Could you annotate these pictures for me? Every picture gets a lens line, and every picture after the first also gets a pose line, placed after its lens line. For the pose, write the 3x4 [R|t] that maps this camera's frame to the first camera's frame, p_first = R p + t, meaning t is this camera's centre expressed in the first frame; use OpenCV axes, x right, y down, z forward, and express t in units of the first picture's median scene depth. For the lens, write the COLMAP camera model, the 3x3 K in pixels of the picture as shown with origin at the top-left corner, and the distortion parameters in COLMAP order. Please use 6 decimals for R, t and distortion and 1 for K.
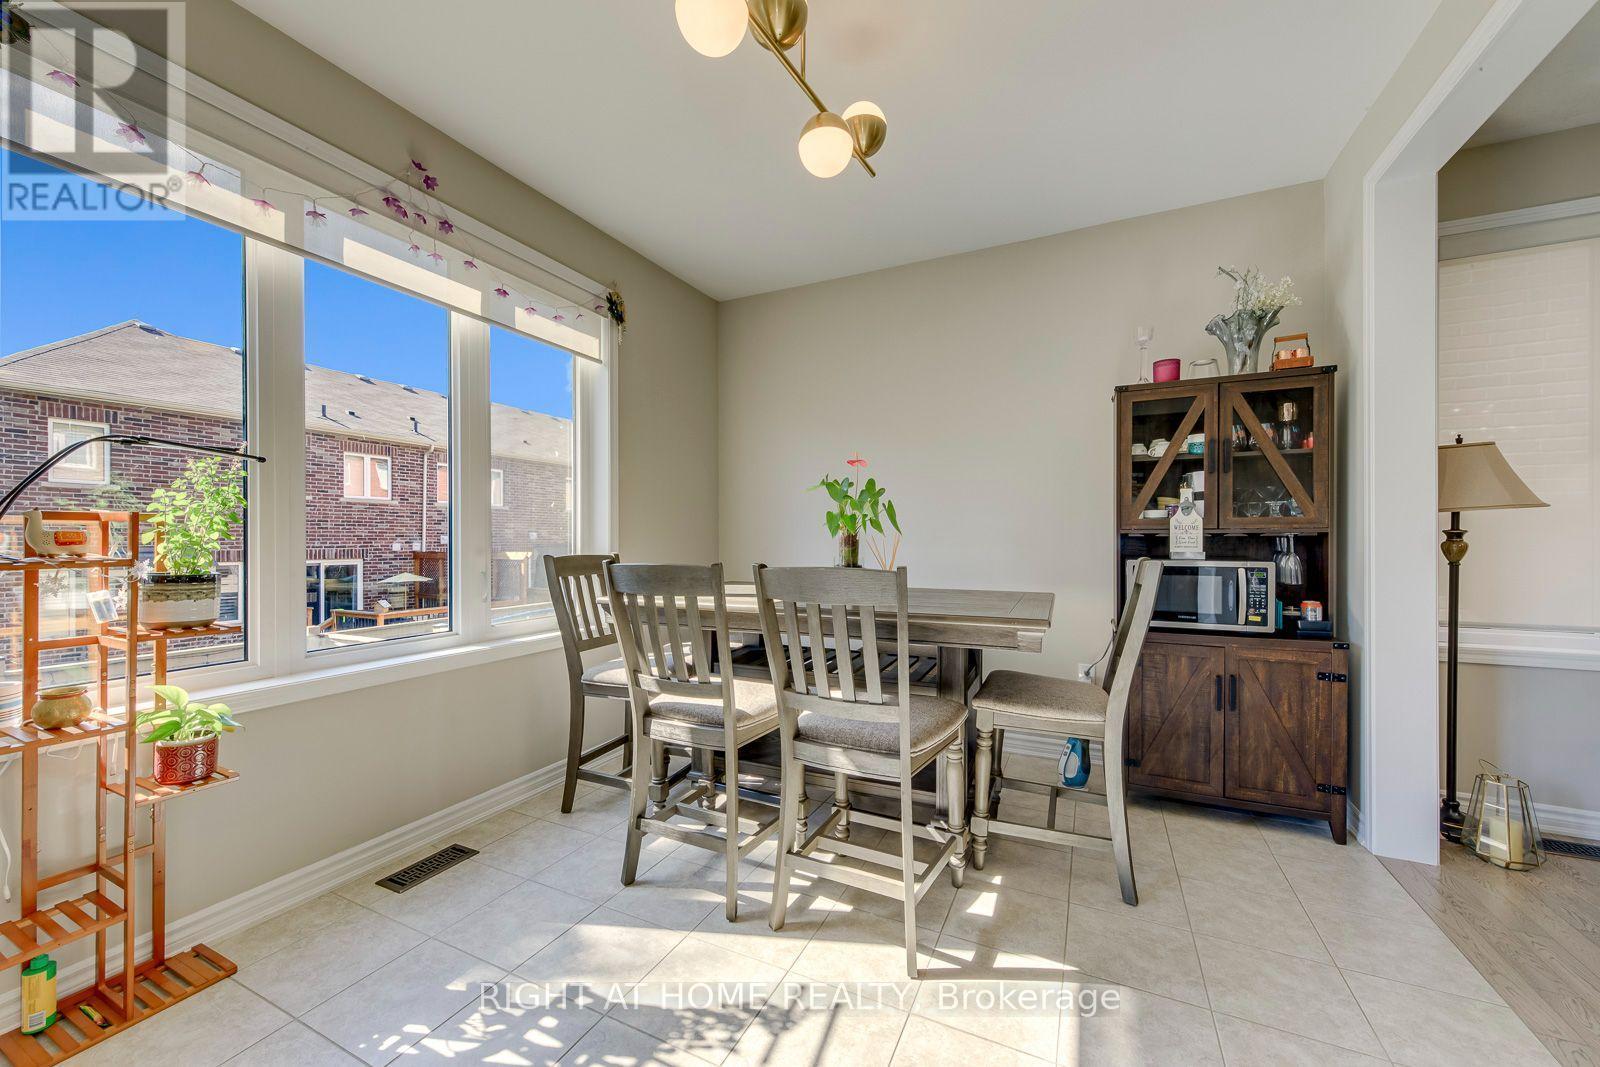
lens RADIAL K [[605.3, 0, 794.3], [0, 605.3, 539.8], [0, 0, 1]] dist [0.001134, -0.000262]
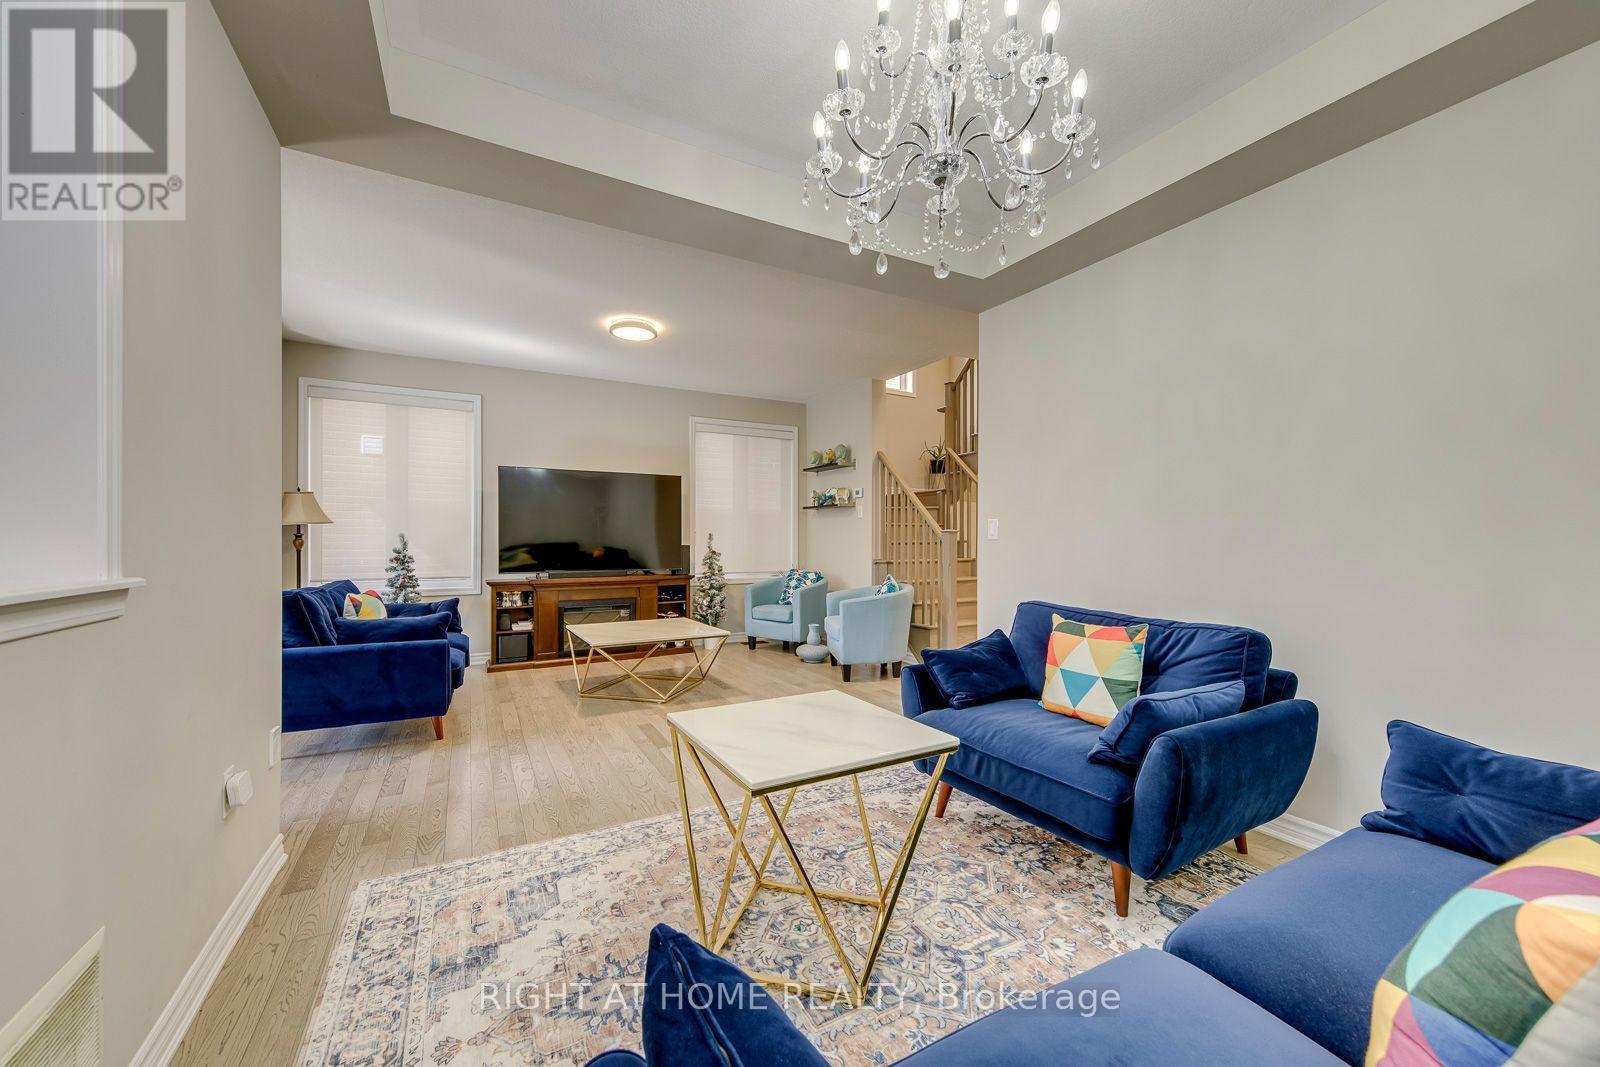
lens RADIAL K [[620.8, 0, 797.2], [0, 620.8, 538.4], [0, 0, 1]] dist [0.000064, -0.000028]
pose [[0.583871, 0.005047, 0.811831, 0.382674], [-0.002806, 0.999987, -0.004199, 0.002984], [-0.811842, 0.000174, 0.583878, -1.563314]]
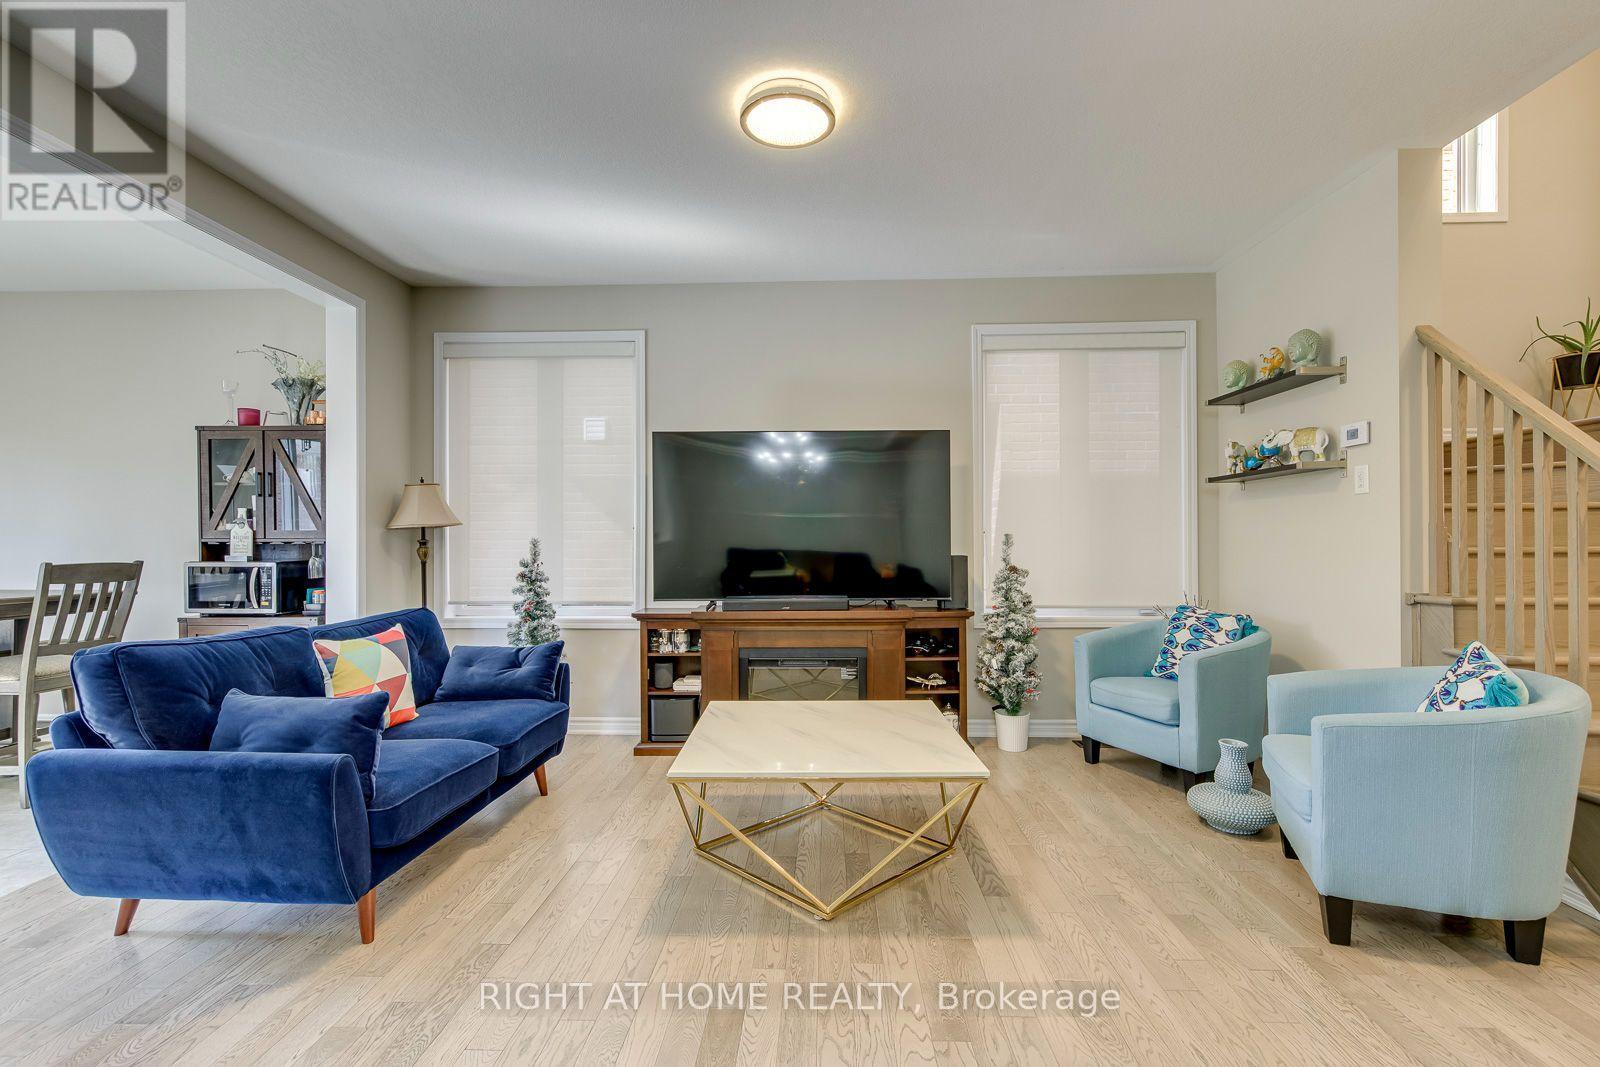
lens RADIAL K [[710.1, 0, 799.5], [0, 710.1, 539.9], [0, 0, 1]] dist [0.003078, -0.000274]
pose [[0.914857, 0.001081, 0.403776, 1.238189], [0.000864, 0.999989, -0.004636, -0.007771], [-0.403777, 0.004590, 0.914846, -1.003204]]
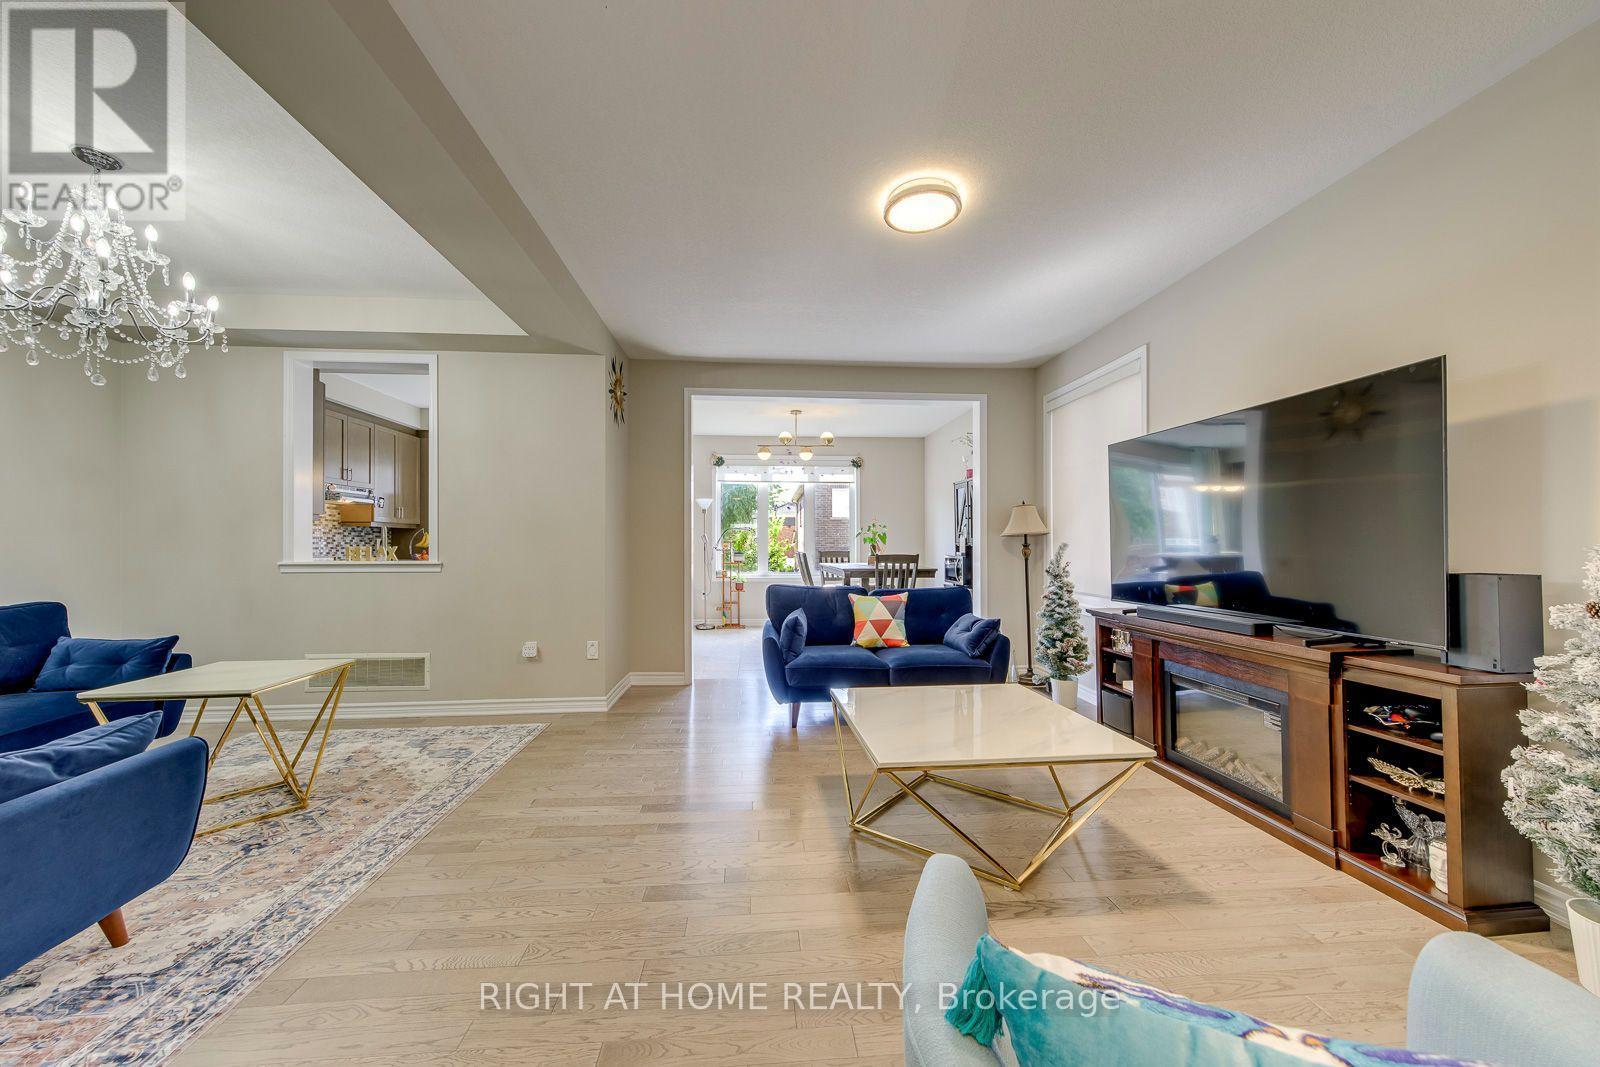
lens RADIAL K [[577.4, 0, 801.2], [0, 577.4, 538.9], [0, 0, 1]] dist [0.001719, 0.000151]
pose [[0.508712, -0.004863, -0.860923, 2.475944], [-0.001298, 0.999979, -0.006416, -0.019374], [0.860936, 0.004381, 0.508695, -0.766517]]
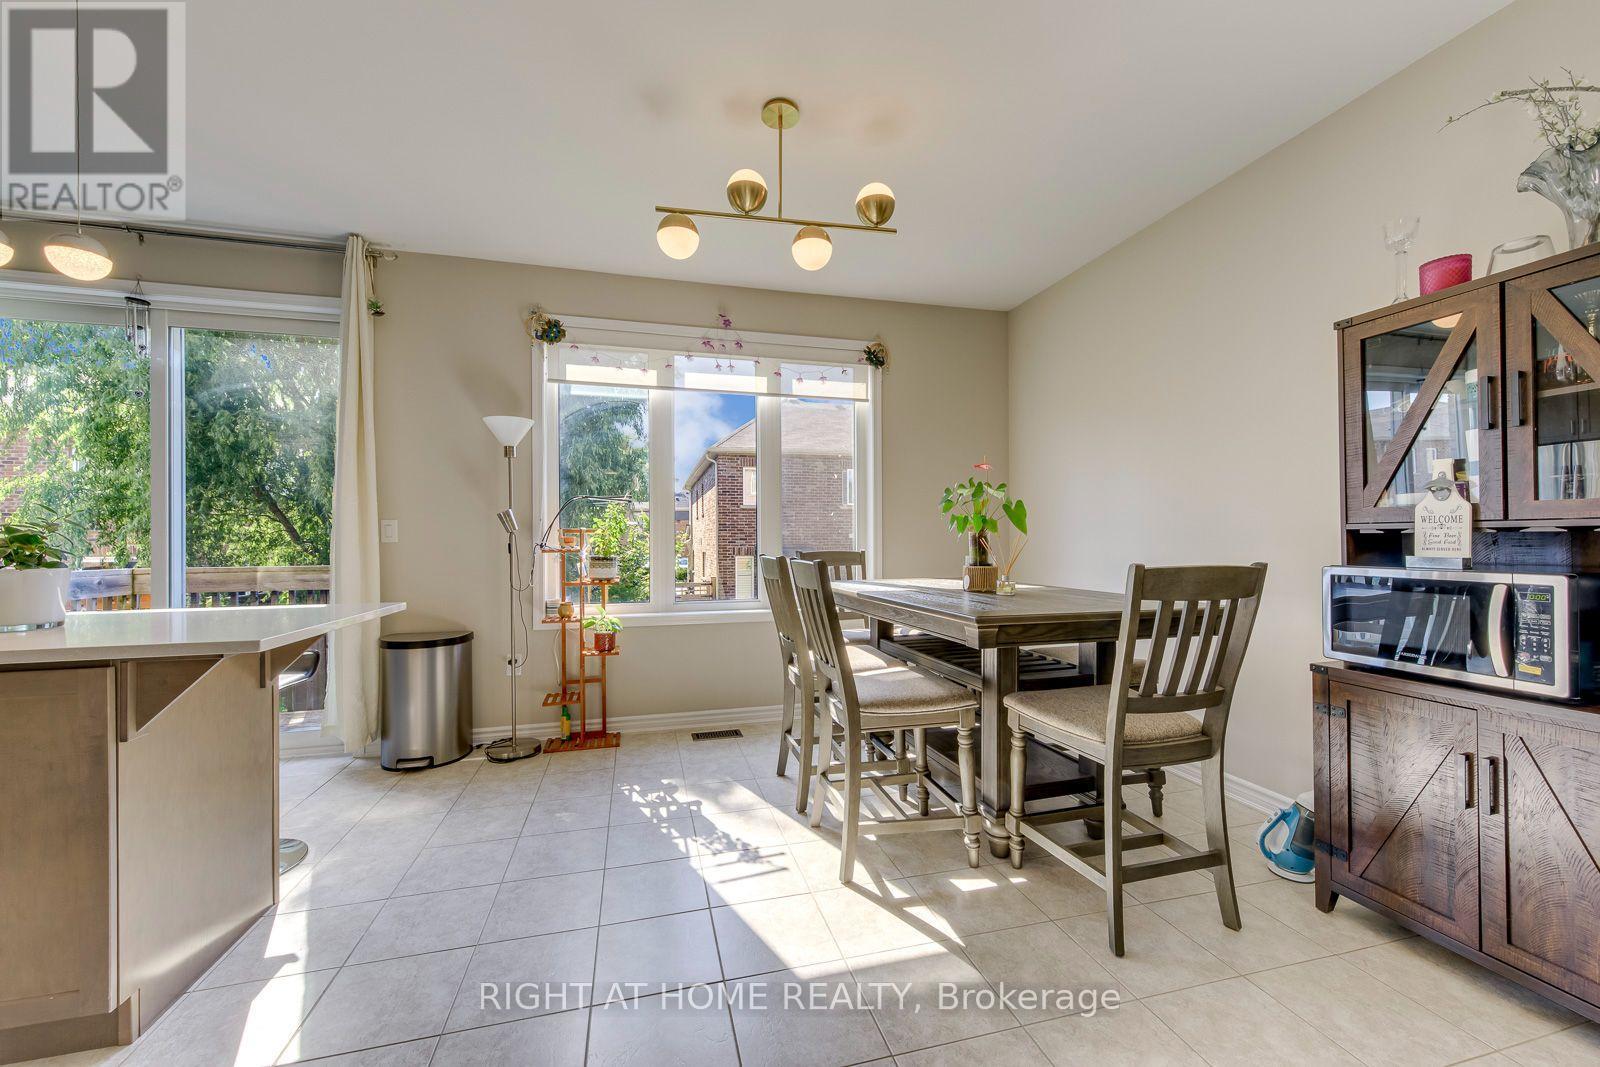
lens RADIAL K [[620.8, 0, 797.2], [0, 620.8, 538.4], [0, 0, 1]] dist [0.000064, -0.000028]
pose [[0.648452, -0.004251, -0.761243, 0.767384], [0.003577, 0.999990, -0.002538, -0.000841], [0.761247, -0.001077, 0.648461, 0.050847]]
